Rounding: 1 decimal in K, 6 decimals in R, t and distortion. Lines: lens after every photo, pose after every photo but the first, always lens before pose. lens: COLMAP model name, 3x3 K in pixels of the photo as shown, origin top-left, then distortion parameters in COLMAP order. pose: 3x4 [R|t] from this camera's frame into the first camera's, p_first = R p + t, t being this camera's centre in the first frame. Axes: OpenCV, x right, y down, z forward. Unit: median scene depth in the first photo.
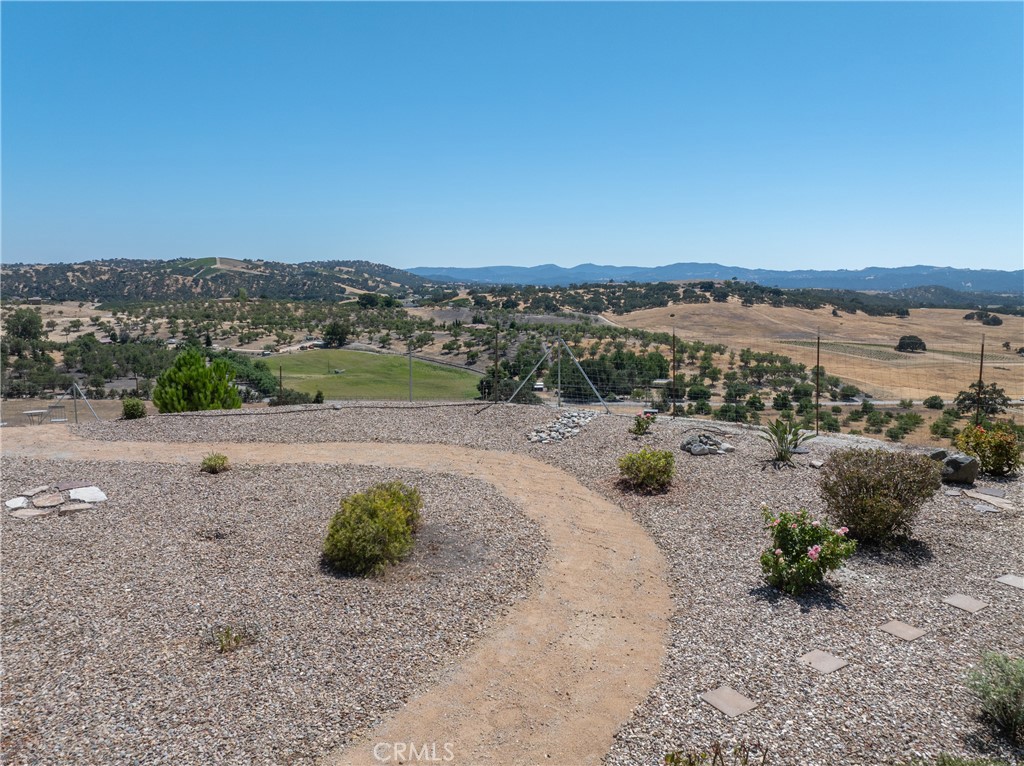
lens RADIAL K [[724.2, 0, 511.7], [0, 724.2, 375.6], [0, 0, 1]] dist [-0.036823, -0.000893]
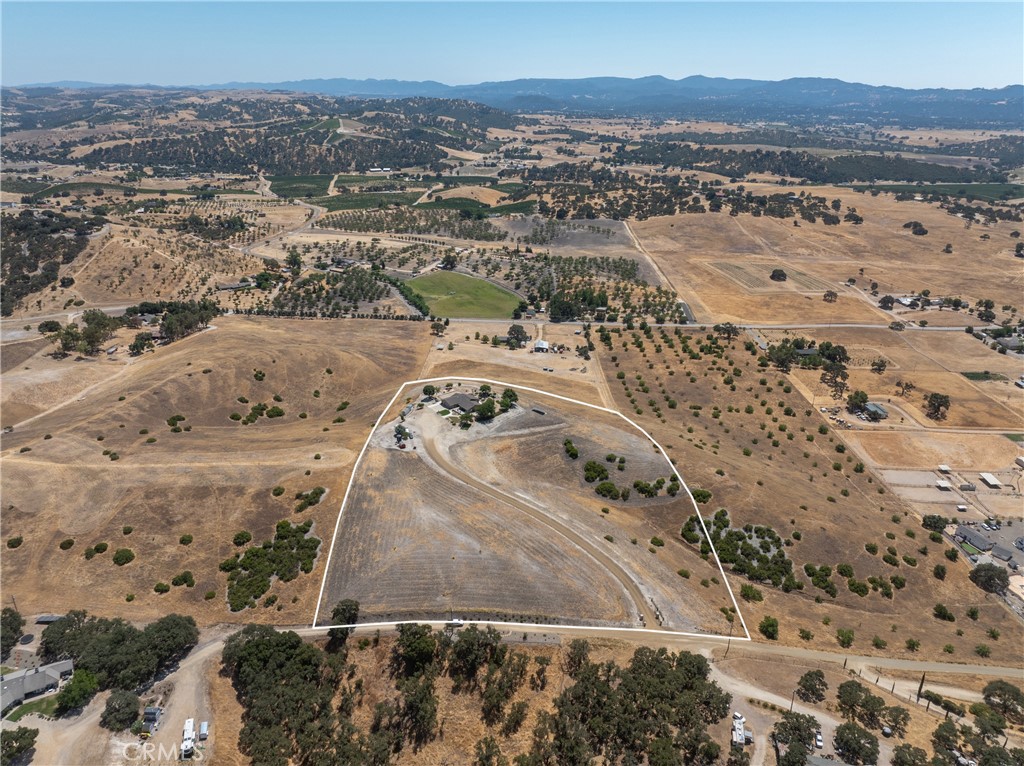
lens RADIAL K [[724.2, 0, 510.8], [0, 724.2, 384.7], [0, 0, 1]] dist [-0.036823, -0.000893]
pose [[0.990537, 0.050602, -0.127580, 0.094577], [-0.015636, 0.965107, 0.261388, -0.137574], [0.136355, -0.256919, 0.956765, -0.476048]]
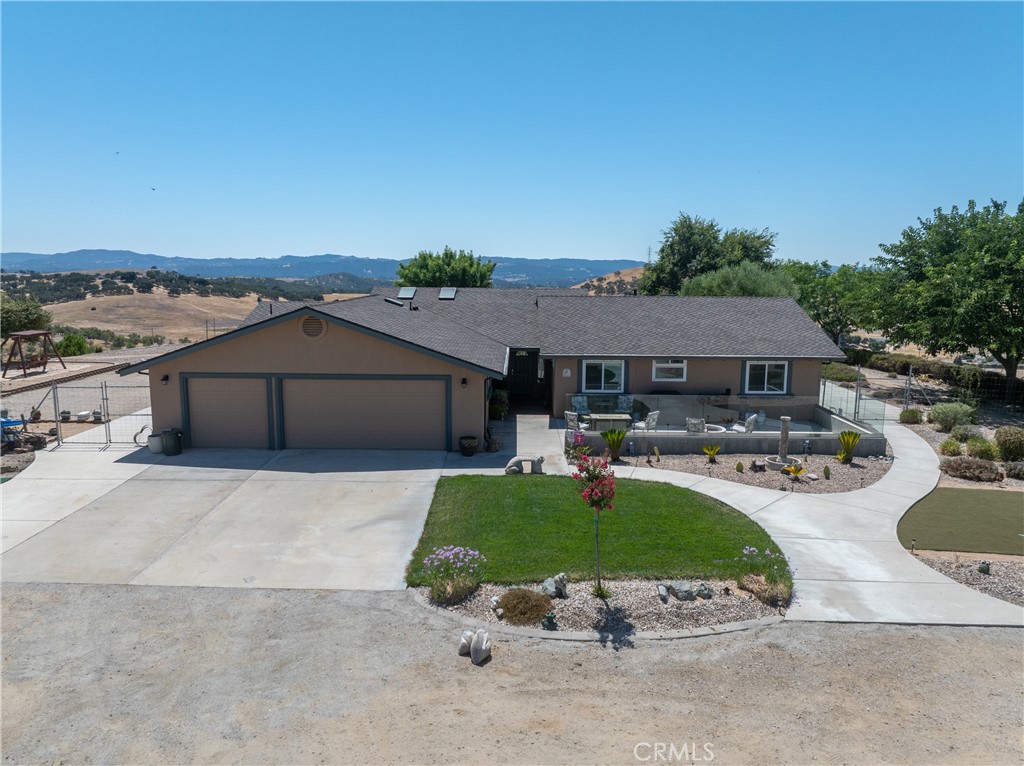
lens RADIAL K [[724.2, 0, 511.3], [0, 724.2, 380.3], [0, 0, 1]] dist [-0.036823, -0.000893]
pose [[0.725773, -0.101277, 0.680438, -0.021726], [0.085657, 0.994711, 0.056689, 0.002528], [-0.682580, 0.017141, 0.730610, -0.039427]]
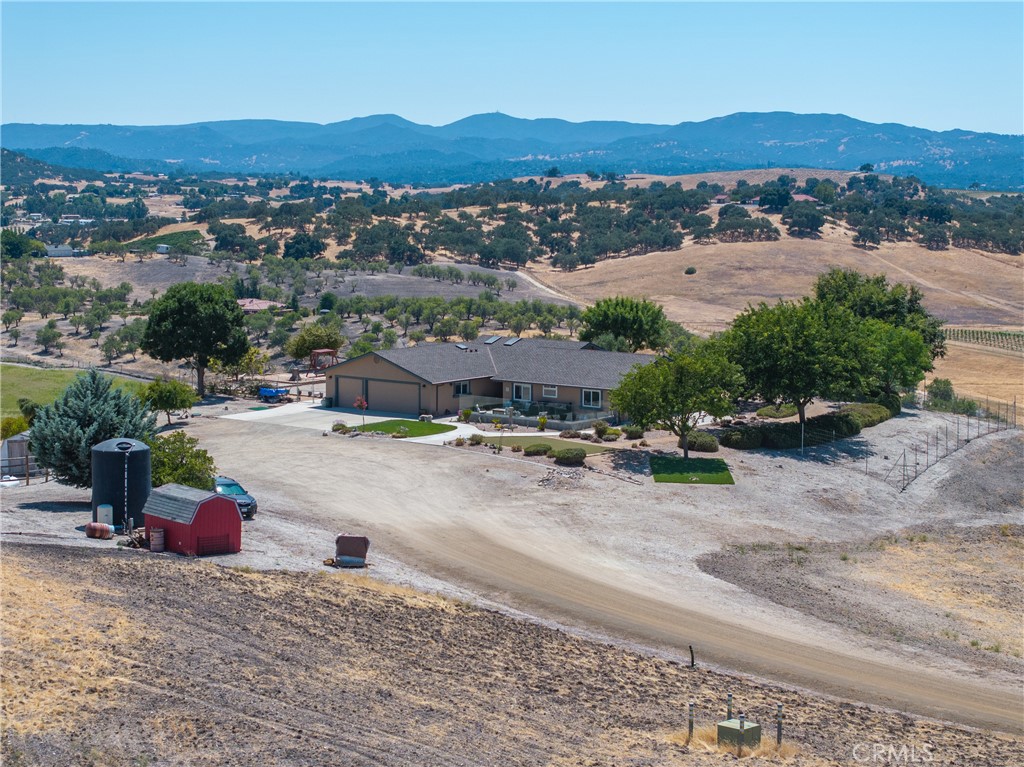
lens RADIAL K [[2072.0, 0, 508.1], [0, 2072.0, 385.1], [0, 0, 1]] dist [-0.118237, 0.000000]
pose [[0.993743, -0.012771, 0.110957, -0.018296], [0.015197, 0.999663, -0.021045, 0.007143], [-0.110651, 0.022600, 0.993602, -0.180295]]
